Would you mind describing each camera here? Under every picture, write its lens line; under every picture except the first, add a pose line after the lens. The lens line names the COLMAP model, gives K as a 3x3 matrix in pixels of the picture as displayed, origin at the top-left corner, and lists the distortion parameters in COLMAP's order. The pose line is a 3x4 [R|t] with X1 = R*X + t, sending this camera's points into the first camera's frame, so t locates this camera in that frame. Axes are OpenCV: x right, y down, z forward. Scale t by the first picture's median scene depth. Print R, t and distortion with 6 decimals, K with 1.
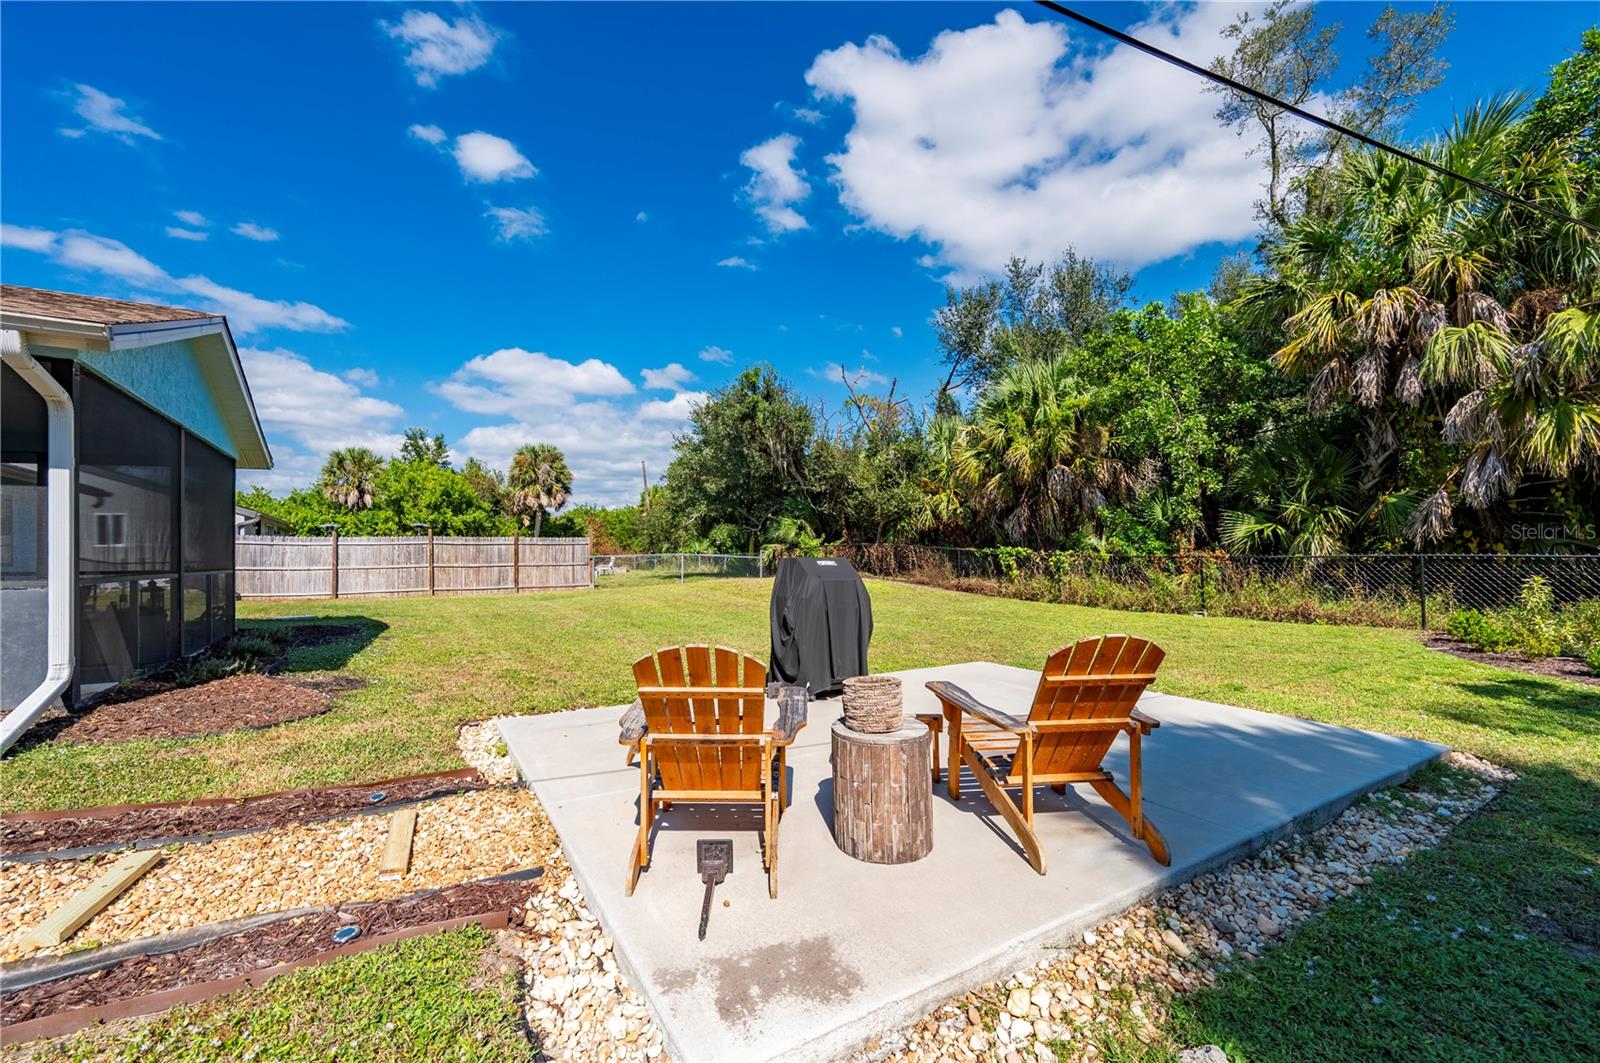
lens RADIAL K [[642.5, 0, 793.8], [0, 642.5, 569.4], [0, 0, 1]] dist [0.026191, 0.000138]
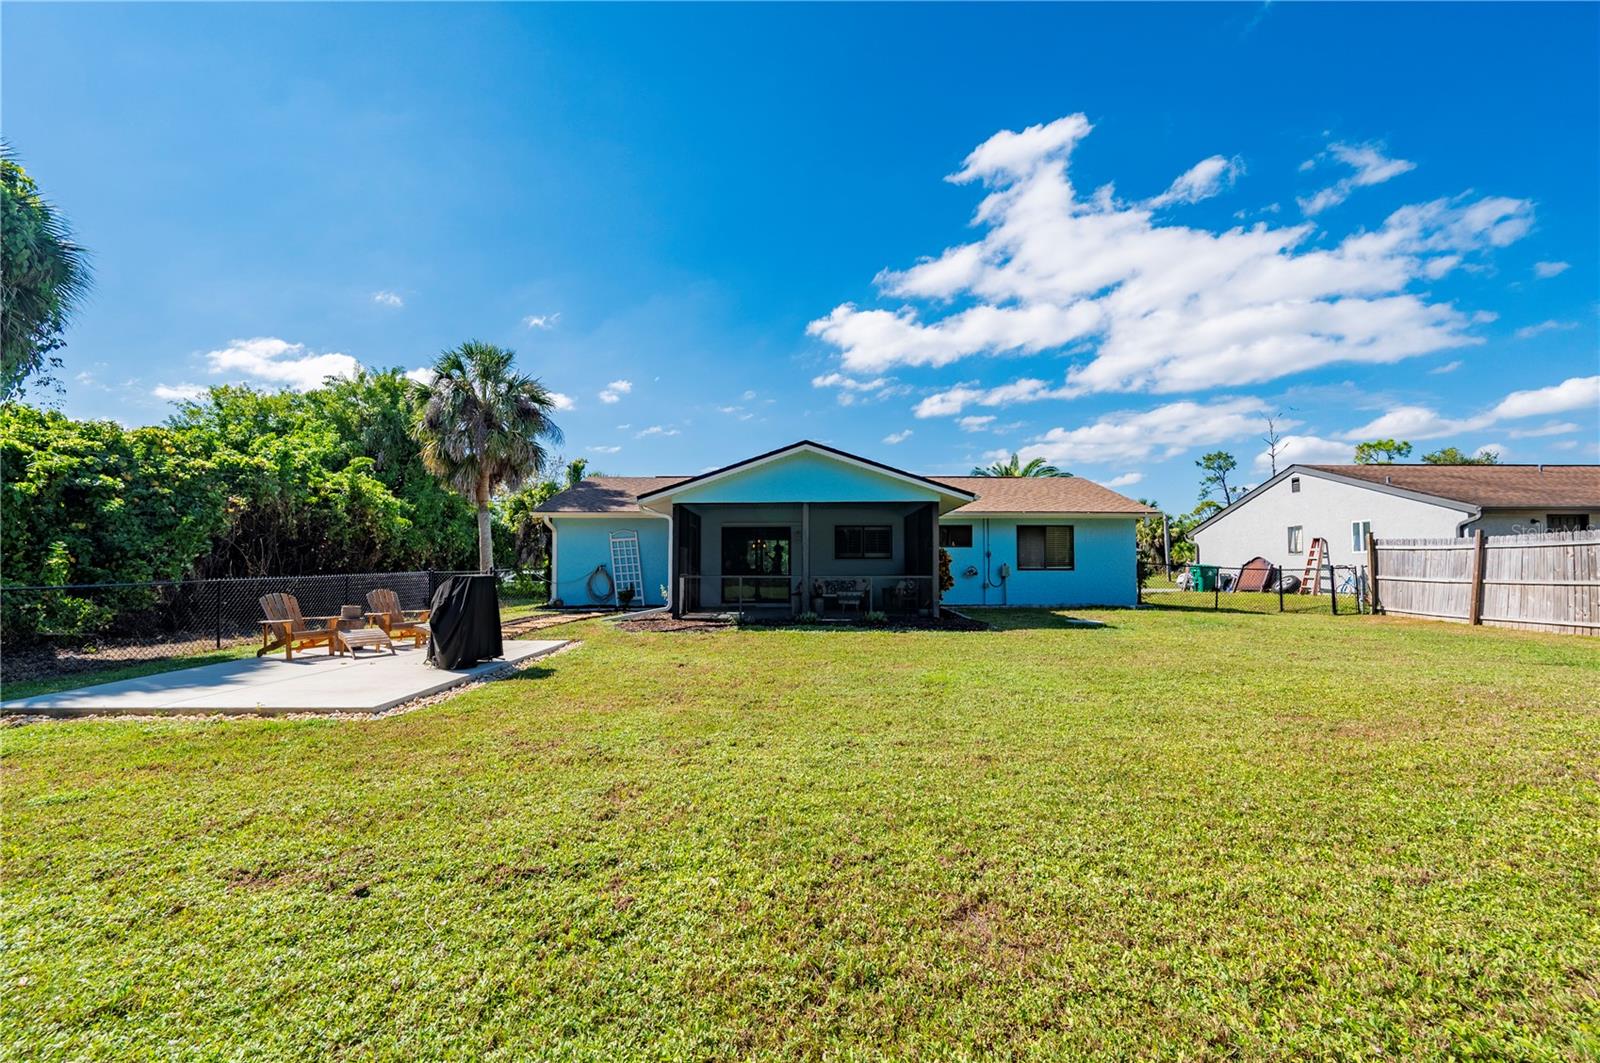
lens RADIAL K [[675.1, 0, 814.5], [0, 675.1, 560.2], [0, 0, 1]] dist [0.032538, 0.000107]
pose [[-0.509246, 0.005683, -0.860602, 0.151337], [-0.012203, 0.999830, 0.013824, -0.013036], [0.860534, 0.017542, -0.509090, 0.376671]]
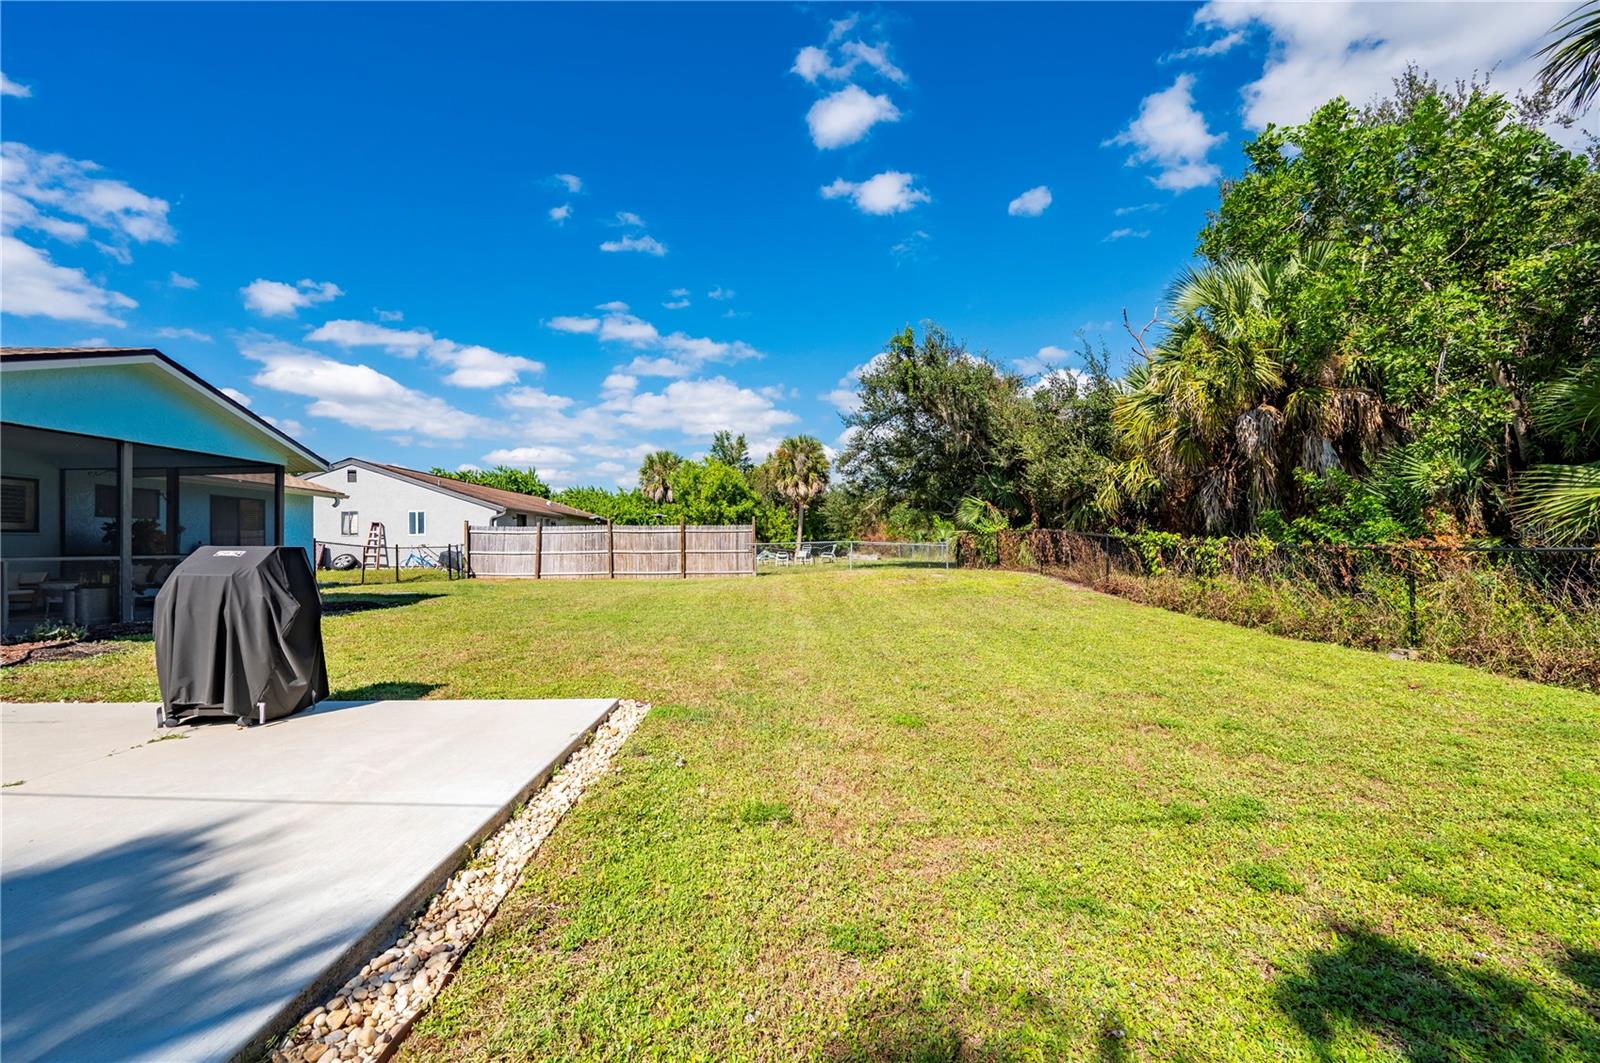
lens RADIAL K [[658.7, 0, 818.2], [0, 658.7, 521.2], [0, 0, 1]] dist [-0.000157, -0.000099]
pose [[0.877370, -0.012783, -0.479645, 0.157301], [-0.012991, 0.998646, -0.050378, -0.002893], [0.479639, 0.050431, 0.876015, 0.093114]]
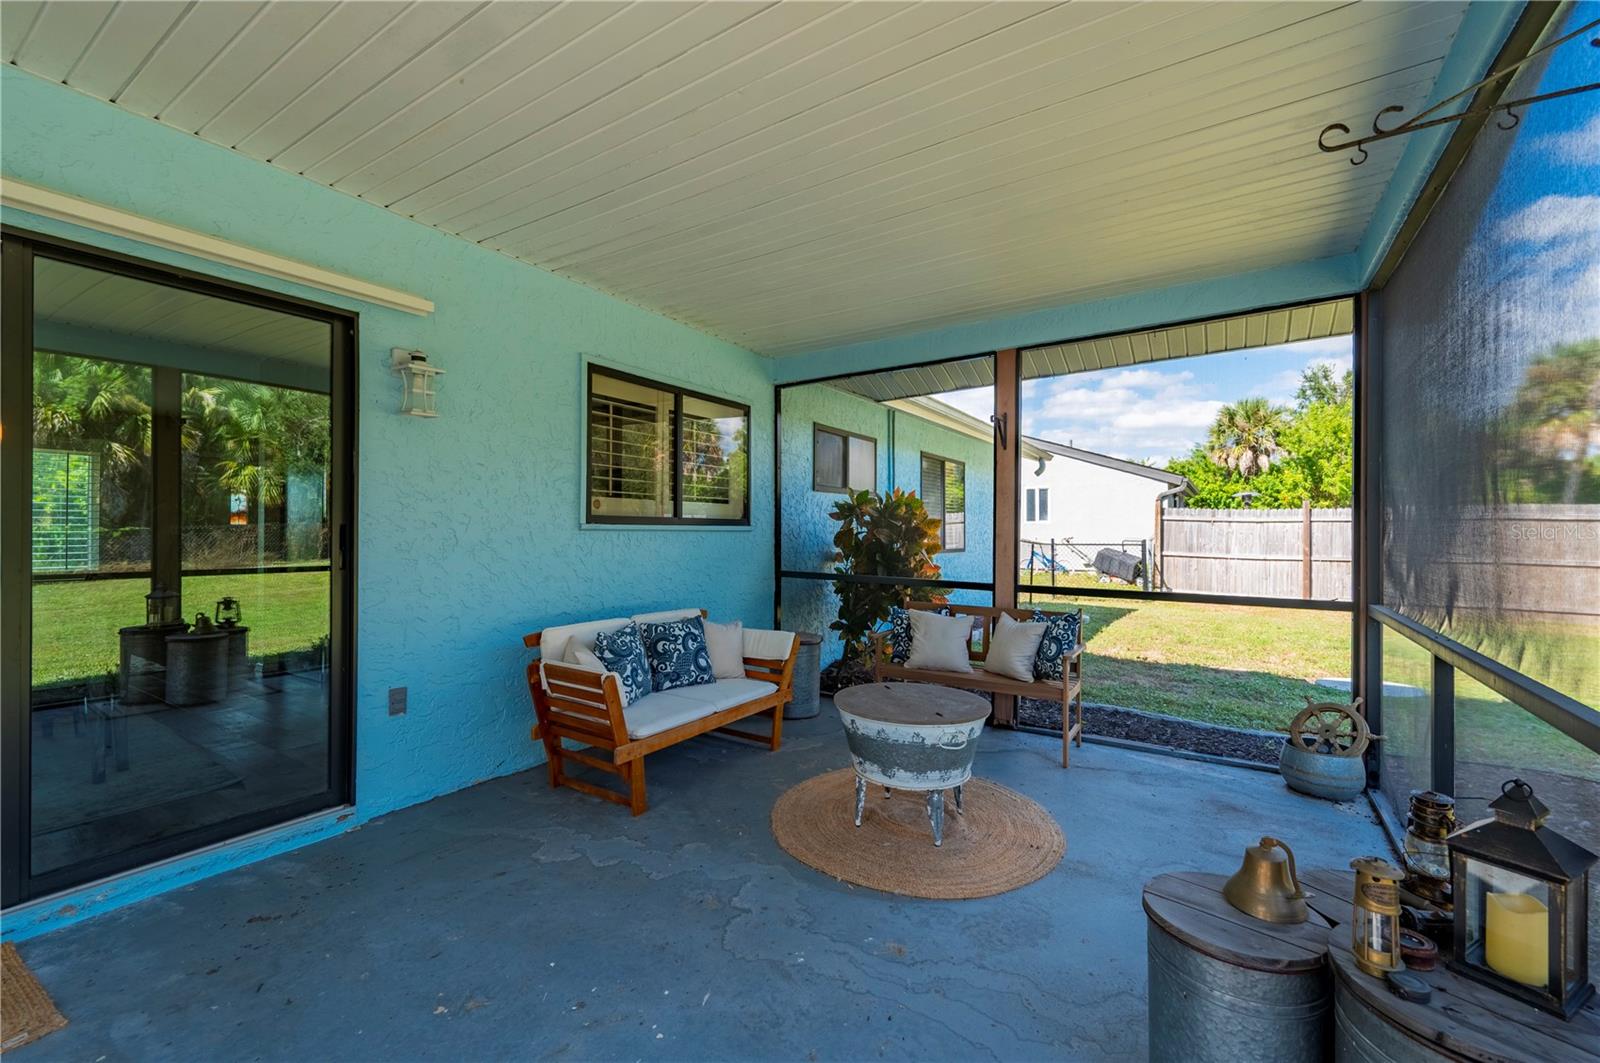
lens RADIAL K [[675.0, 0, 777.7], [0, 675.0, 527.5], [0, 0, 1]] dist [0.000316, 0.000009]
pose [[0.413359, 0.005565, -0.910551, -0.160675], [-0.026730, 0.999625, -0.006025, -0.007248], [0.910176, 0.026830, 0.413353, 0.133797]]
